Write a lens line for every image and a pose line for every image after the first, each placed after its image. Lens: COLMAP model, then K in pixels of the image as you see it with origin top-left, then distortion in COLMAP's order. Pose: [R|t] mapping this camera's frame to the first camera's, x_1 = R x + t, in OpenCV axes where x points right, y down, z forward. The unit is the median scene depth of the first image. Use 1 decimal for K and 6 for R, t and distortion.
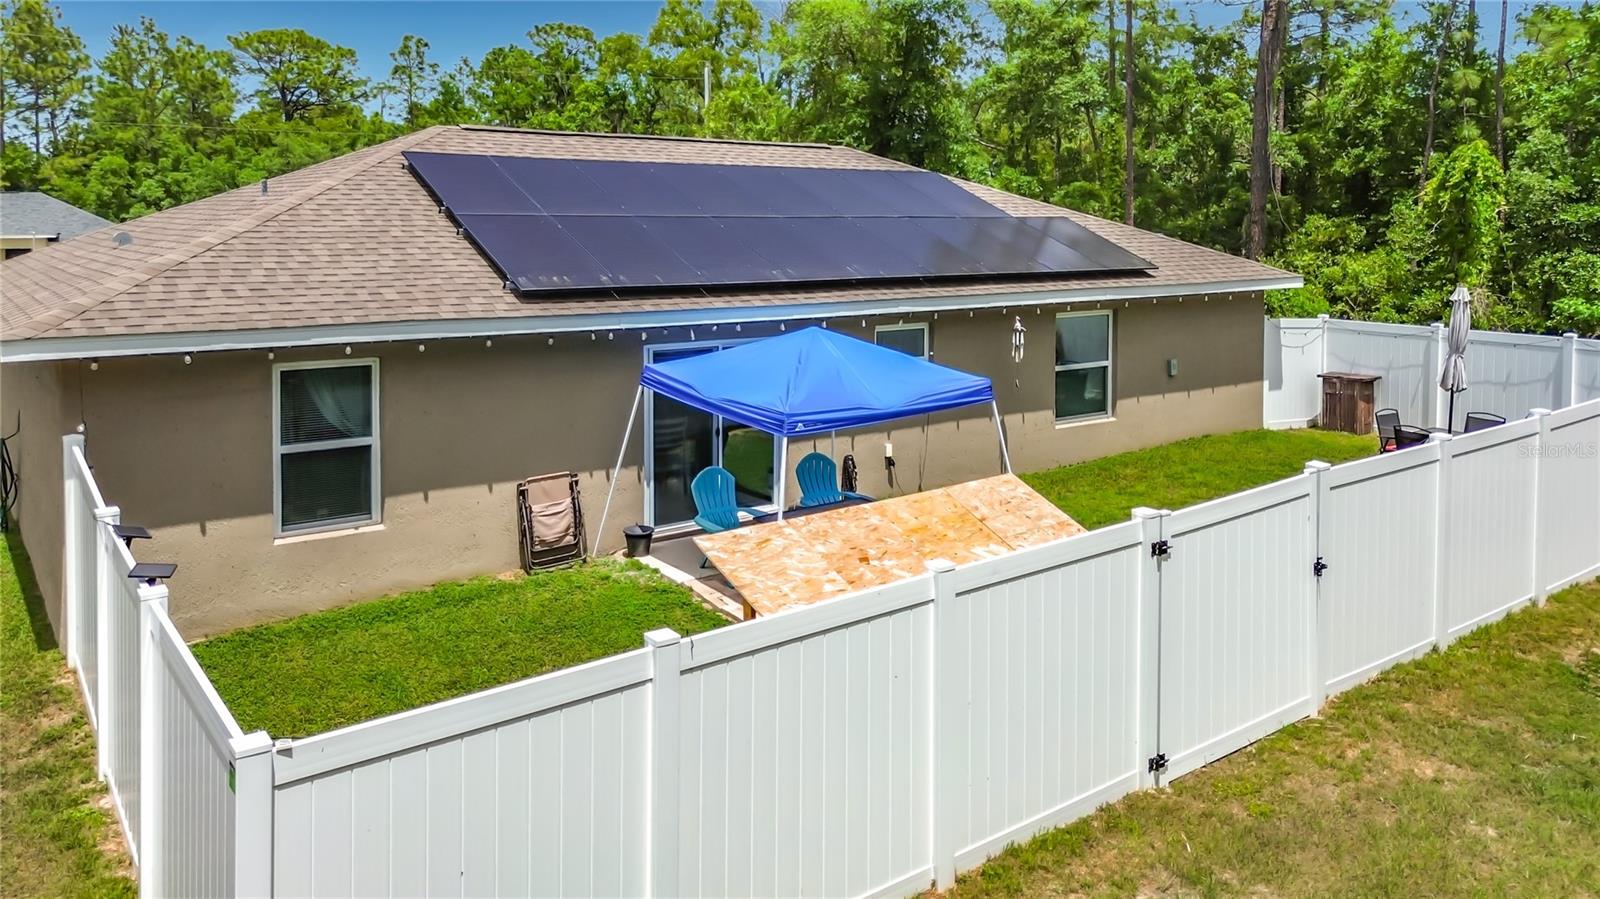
lens RADIAL K [[1112.0, 0, 797.3], [0, 1112.0, 495.8], [0, 0, 1]] dist [0.040375, -0.000288]
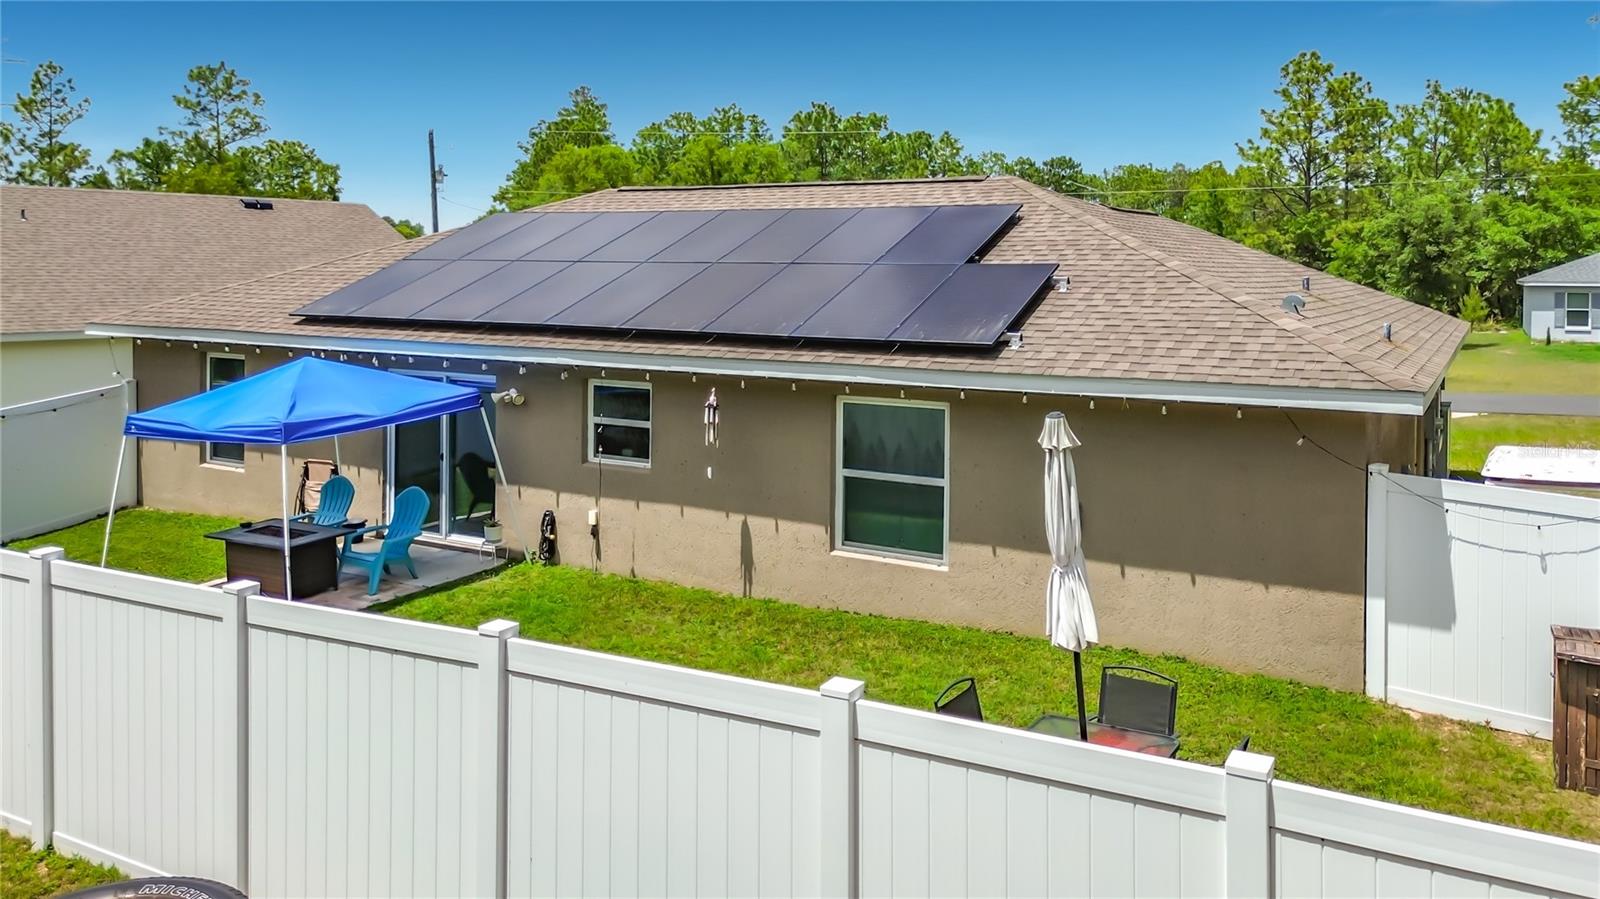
lens RADIAL K [[1250.4, 0, 800.0], [0, 1250.4, 449.5], [0, 0, 1]] dist [0.047257, -0.080144]
pose [[0.412971, 0.134314, -0.900786, 0.808621], [-0.226656, 0.973104, 0.041186, -0.133402], [0.882090, 0.187160, 0.432307, 0.539082]]
